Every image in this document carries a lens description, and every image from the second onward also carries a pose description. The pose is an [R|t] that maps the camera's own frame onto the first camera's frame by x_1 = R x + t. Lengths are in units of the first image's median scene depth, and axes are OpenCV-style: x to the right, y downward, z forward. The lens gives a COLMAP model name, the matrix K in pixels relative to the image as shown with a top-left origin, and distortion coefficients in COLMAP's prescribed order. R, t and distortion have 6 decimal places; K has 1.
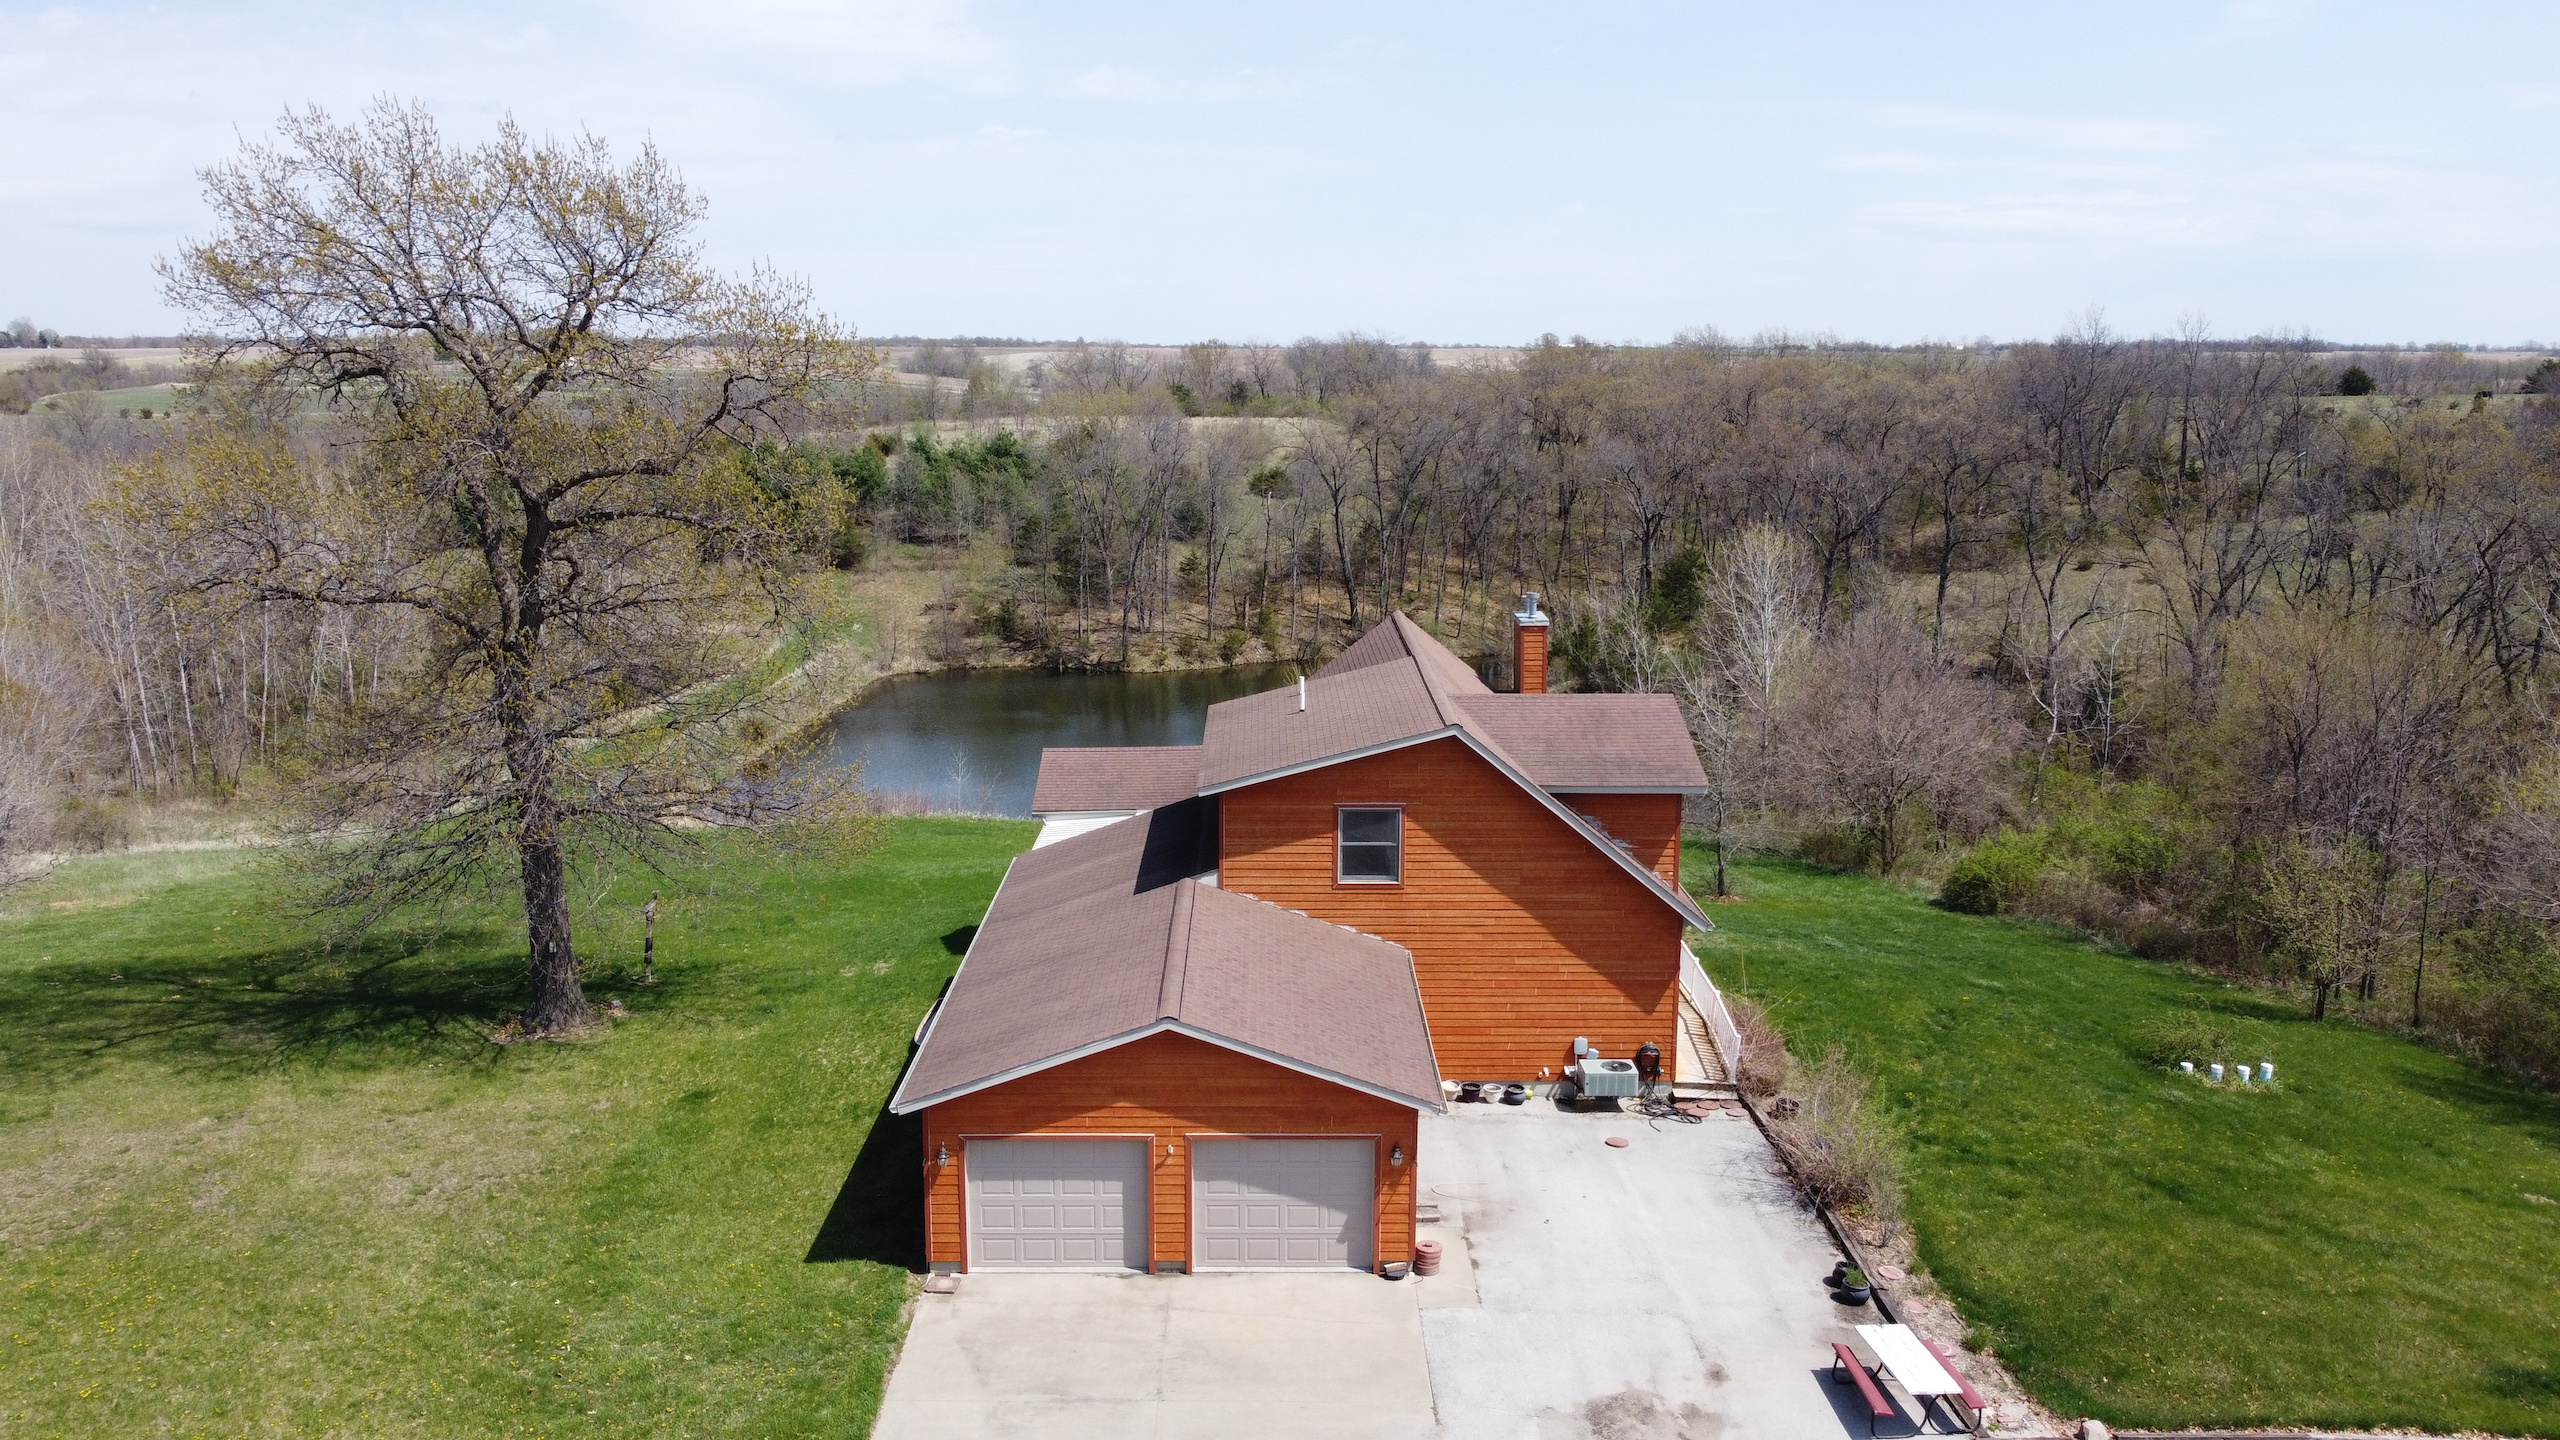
lens RADIAL K [[1957.3, 0, 1282.2], [0, 1957.3, 702.1], [0, 0, 1]] dist [0.010041, -0.027773]
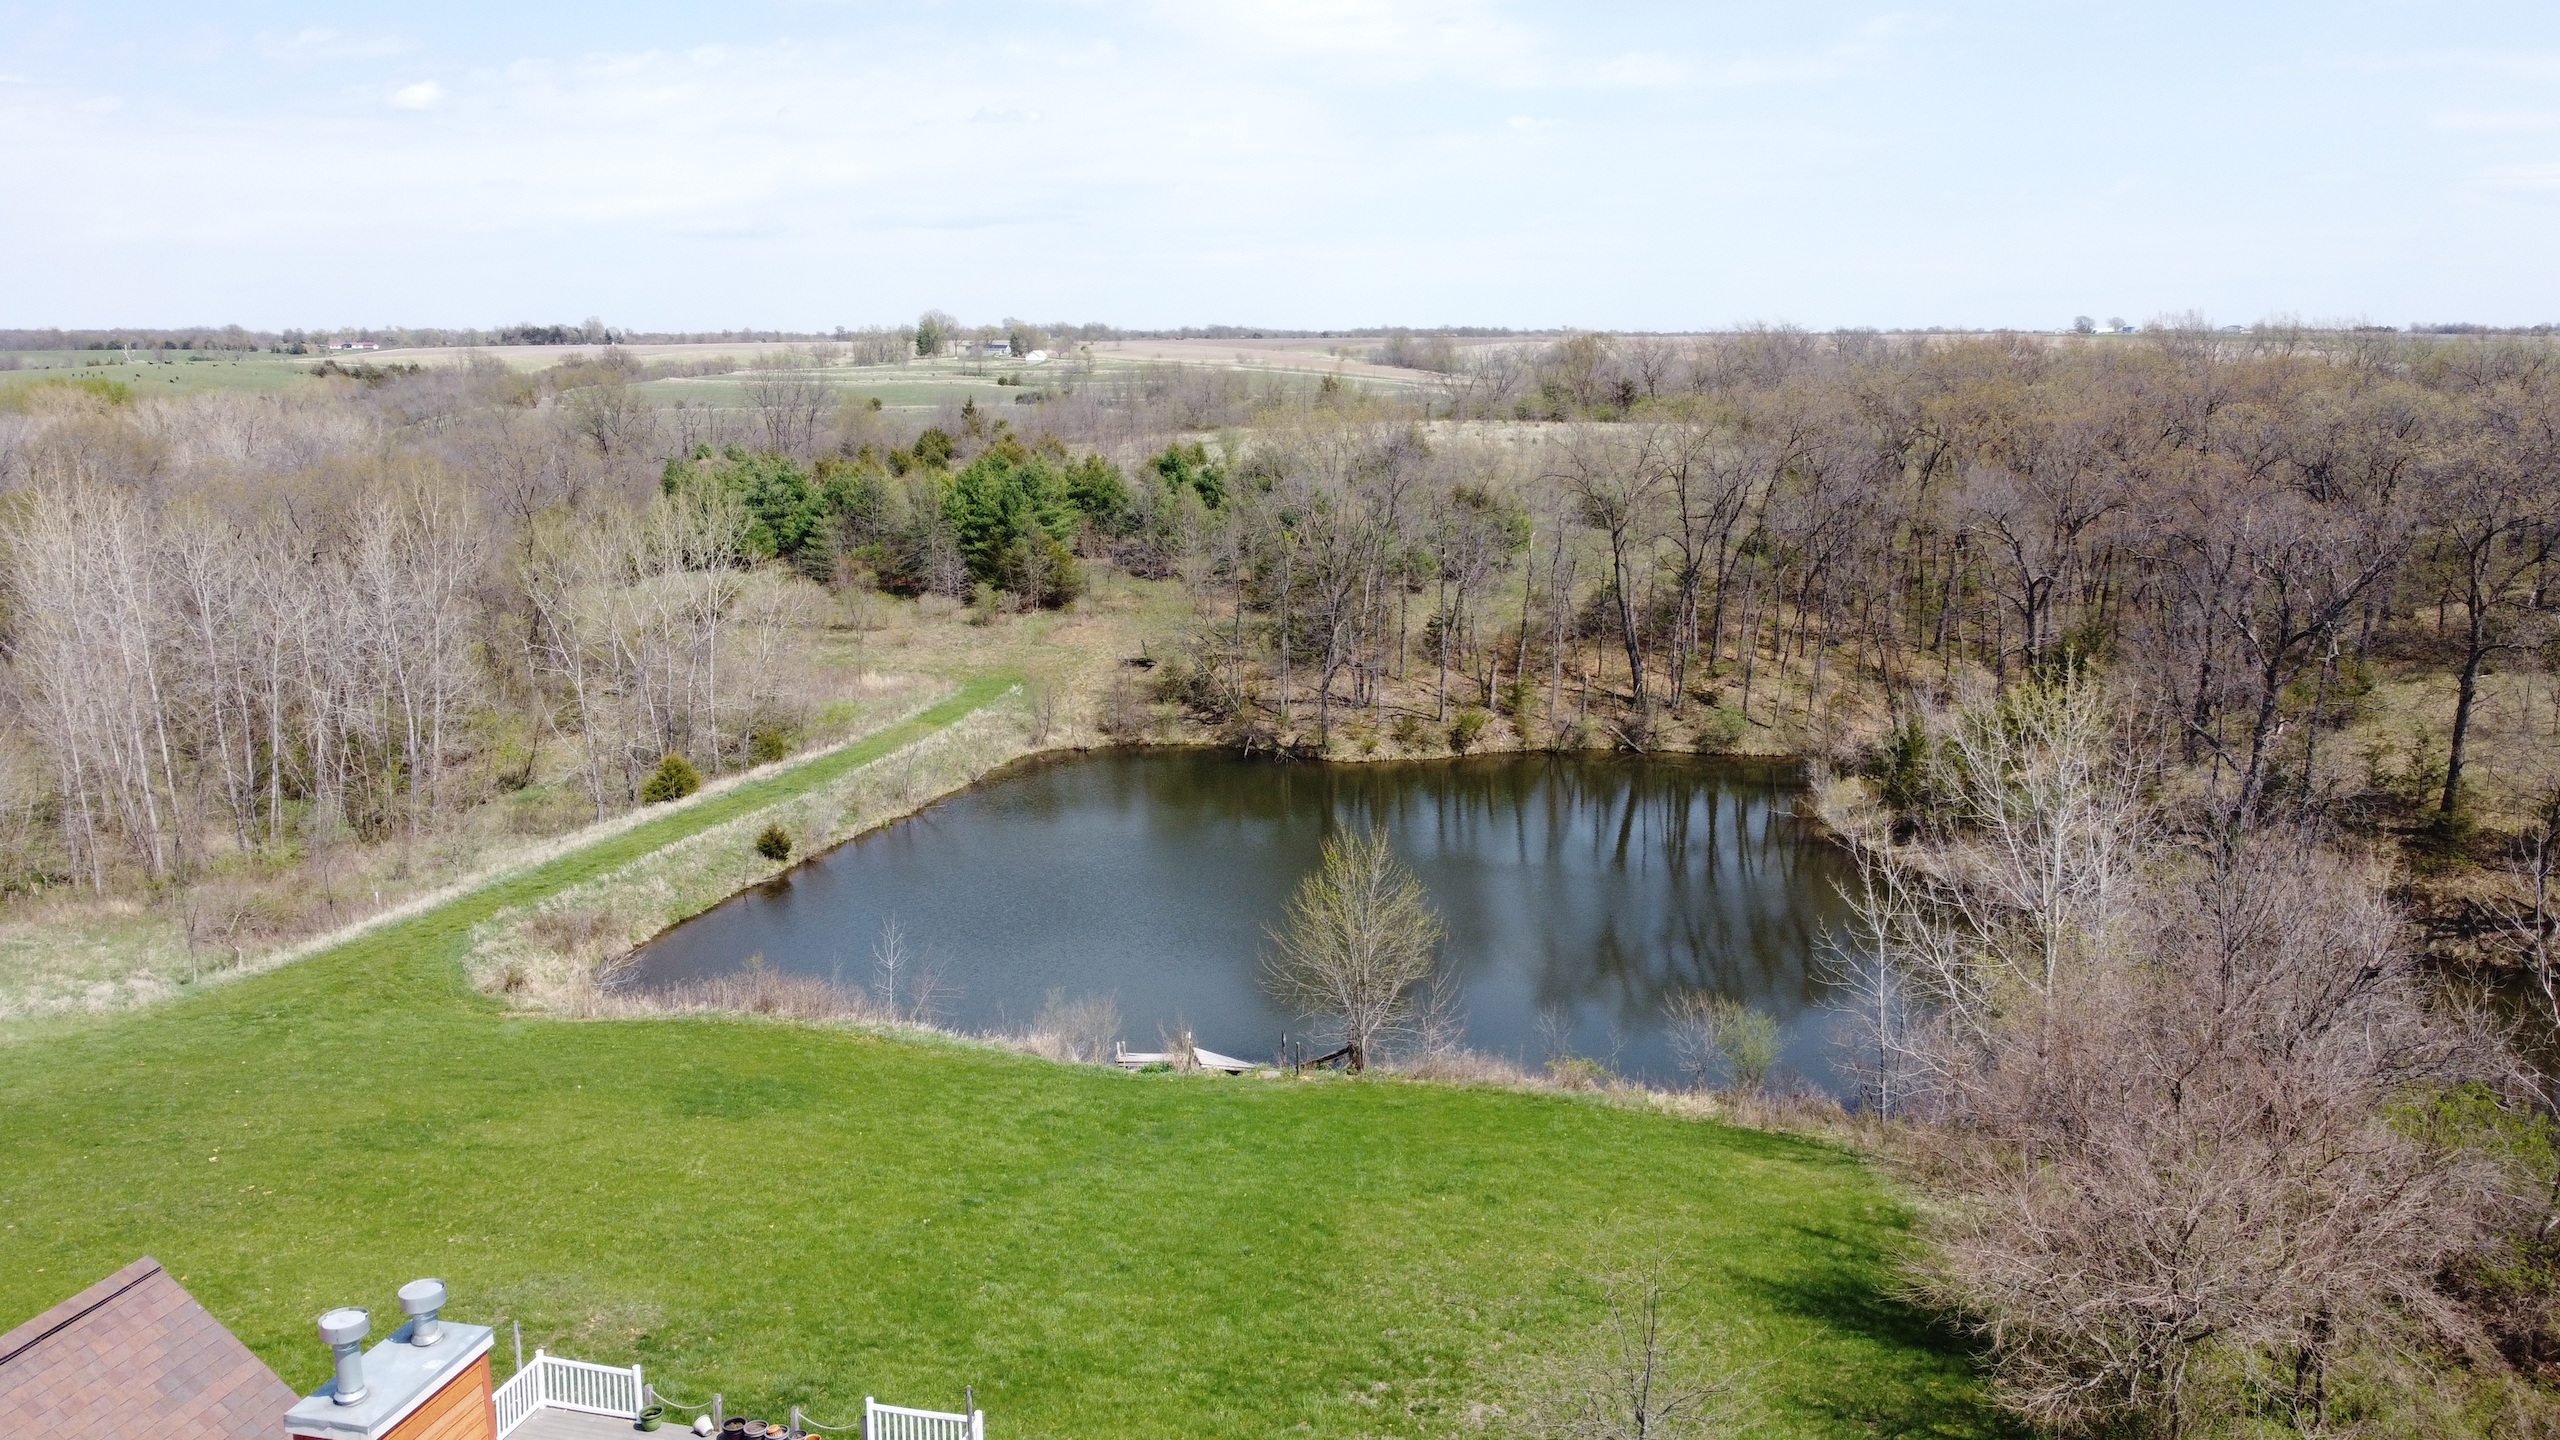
lens RADIAL K [[1957.3, 0, 1283.0], [0, 1957.3, 655.0], [0, 0, 1]] dist [0.010041, -0.027773]
pose [[0.967622, 0.032939, -0.250247, 0.444612], [-0.037310, 0.999223, -0.012741, -0.206380], [0.249633, 0.021665, 0.968098, 0.991579]]
